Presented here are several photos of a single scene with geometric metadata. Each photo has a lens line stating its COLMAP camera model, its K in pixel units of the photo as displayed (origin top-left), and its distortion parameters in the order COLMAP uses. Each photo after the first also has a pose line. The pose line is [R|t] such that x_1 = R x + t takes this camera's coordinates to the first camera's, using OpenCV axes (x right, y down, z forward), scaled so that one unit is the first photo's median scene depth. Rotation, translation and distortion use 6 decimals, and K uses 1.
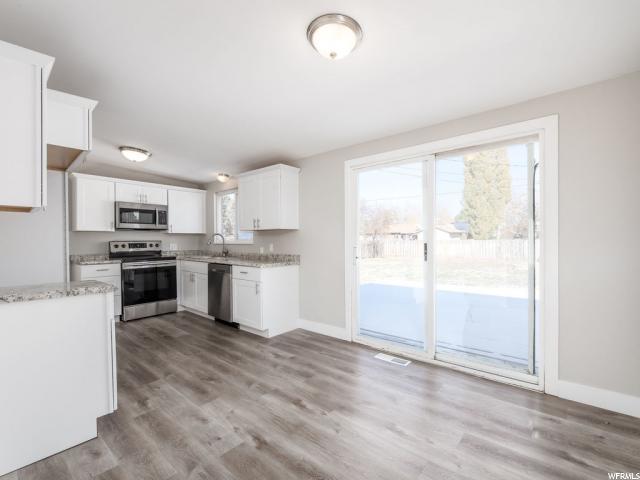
lens RADIAL K [[263.4, 0, 307.0], [0, 263.4, 241.2], [0, 0, 1]] dist [-0.000627, -0.000093]
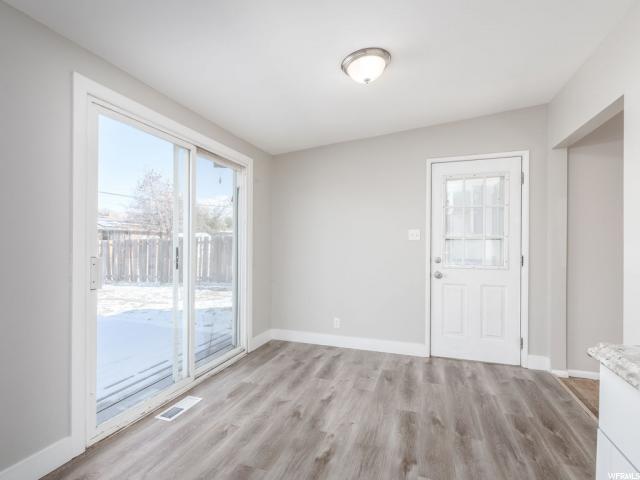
lens RADIAL K [[313.1, 0, 320.0], [0, 313.1, 240.0], [0, 0, 1]] dist [0.000886, 0.000158]
pose [[-0.334089, 0.017403, 0.942381, -0.830535], [0.001863, 0.999840, -0.017803, 0.006067], [-0.942540, -0.004193, -0.334068, 1.235021]]
